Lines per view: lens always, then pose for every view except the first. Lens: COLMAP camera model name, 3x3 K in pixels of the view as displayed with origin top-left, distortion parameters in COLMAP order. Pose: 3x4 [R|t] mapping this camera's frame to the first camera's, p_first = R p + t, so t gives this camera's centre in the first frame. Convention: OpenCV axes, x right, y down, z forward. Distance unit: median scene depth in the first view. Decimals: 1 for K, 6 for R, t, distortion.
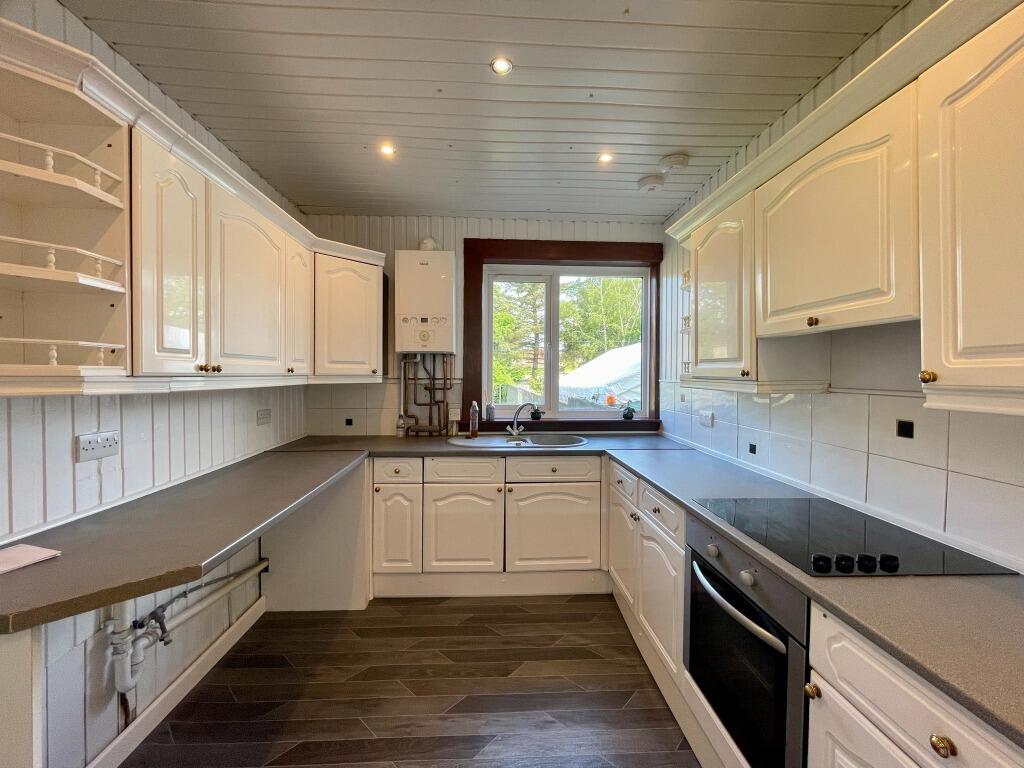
lens RADIAL K [[417.7, 0, 509.6], [0, 417.7, 377.1], [0, 0, 1]] dist [-0.000423, 0.000462]
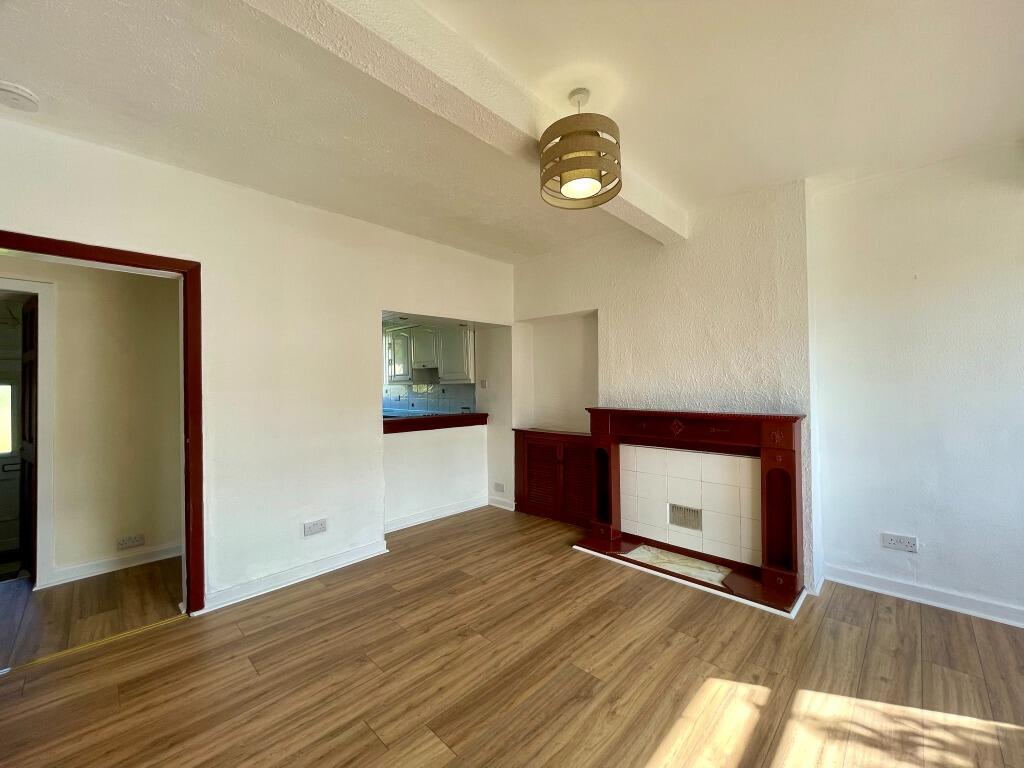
lens RADIAL K [[417.7, 0, 513.1], [0, 417.7, 382.3], [0, 0, 1]] dist [-0.000423, 0.000462]
pose [[0.732674, -0.008359, 0.680529, -0.626837], [0.026428, 0.999520, -0.016175, 0.052249], [-0.680067, 0.029836, 0.732543, -1.139719]]
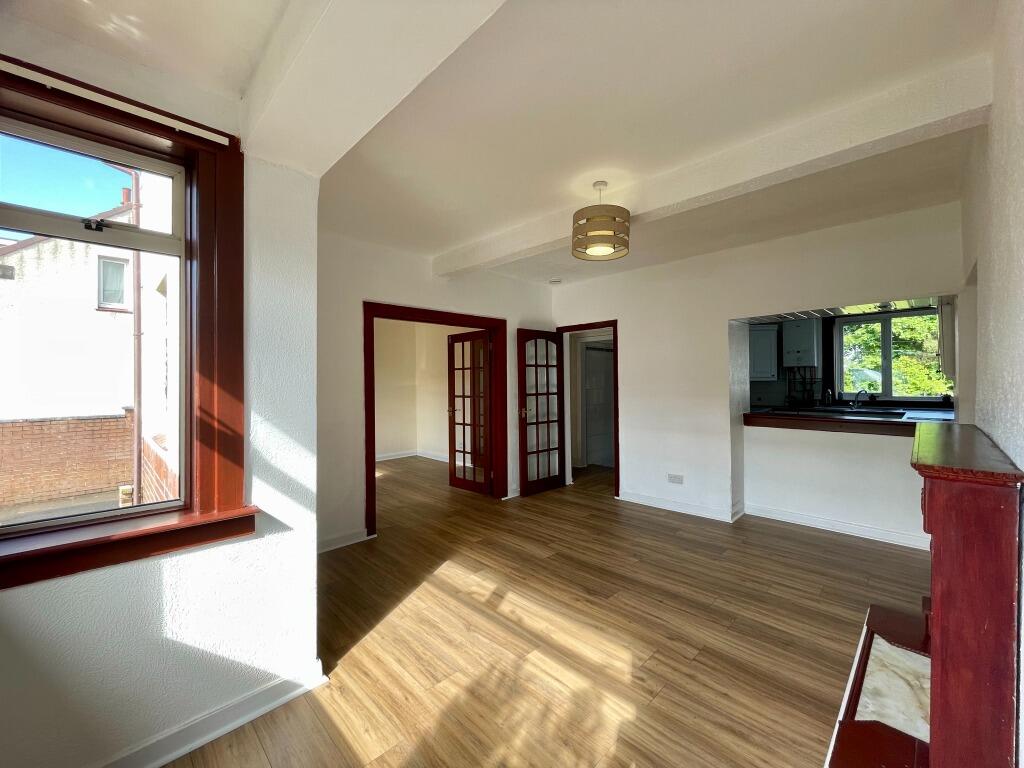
lens RADIAL K [[417.7, 0, 511.1], [0, 417.7, 380.4], [0, 0, 1]] dist [-0.000423, 0.000462]
pose [[0.667808, -0.008873, -0.744280, 0.393220], [-0.001918, 0.999905, -0.013641, 0.044332], [0.744331, 0.010537, 0.667728, -1.491513]]
